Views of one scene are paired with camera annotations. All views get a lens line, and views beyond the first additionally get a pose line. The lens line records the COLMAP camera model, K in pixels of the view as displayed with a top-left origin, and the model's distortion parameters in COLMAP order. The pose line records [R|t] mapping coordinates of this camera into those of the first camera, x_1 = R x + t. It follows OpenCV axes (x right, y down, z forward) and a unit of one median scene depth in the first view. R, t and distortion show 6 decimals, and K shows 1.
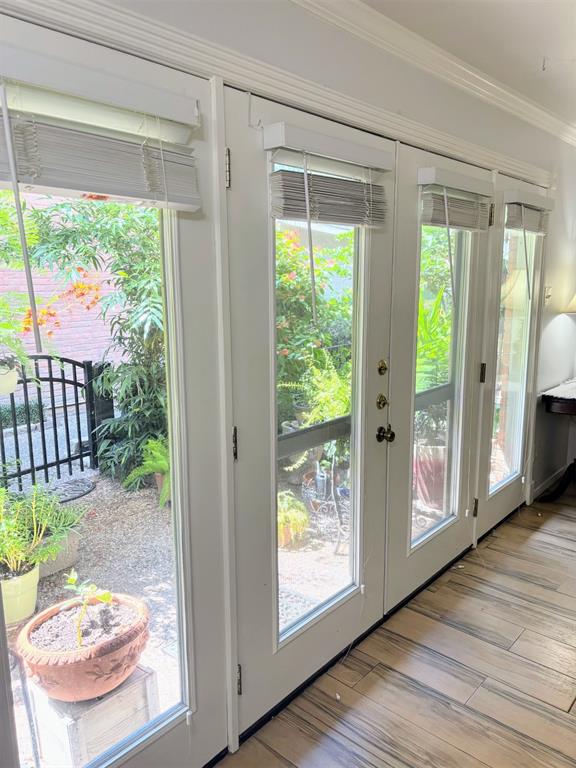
lens RADIAL K [[578.0, 0, 267.7], [0, 578.0, 384.0], [0, 0, 1]] dist [0.023444, -0.045938]
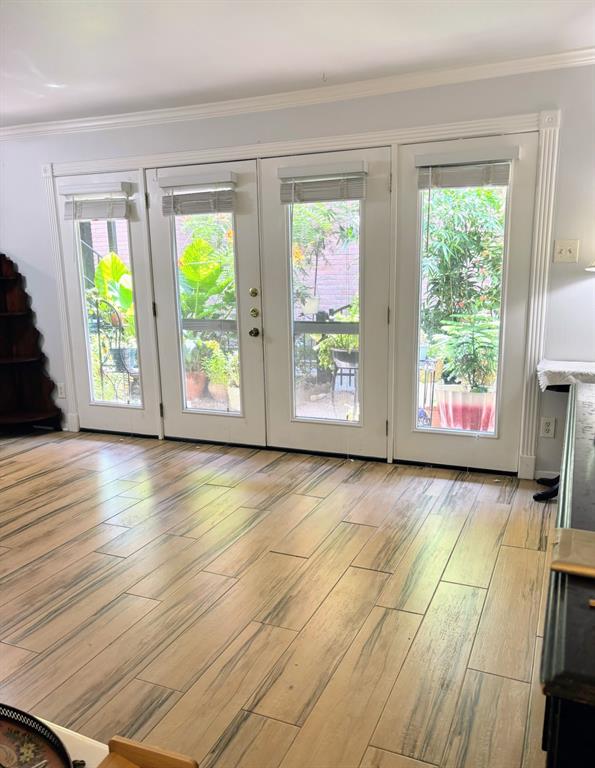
lens RADIAL K [[622.9, 0, 298.9], [0, 622.9, 409.6], [0, 0, 1]] dist [0.002686, -0.000064]
pose [[0.327320, 0.217977, -0.919428, 1.977196], [-0.151828, 0.972518, 0.176512, -0.035853], [0.932636, 0.081819, 0.351419, 0.480583]]
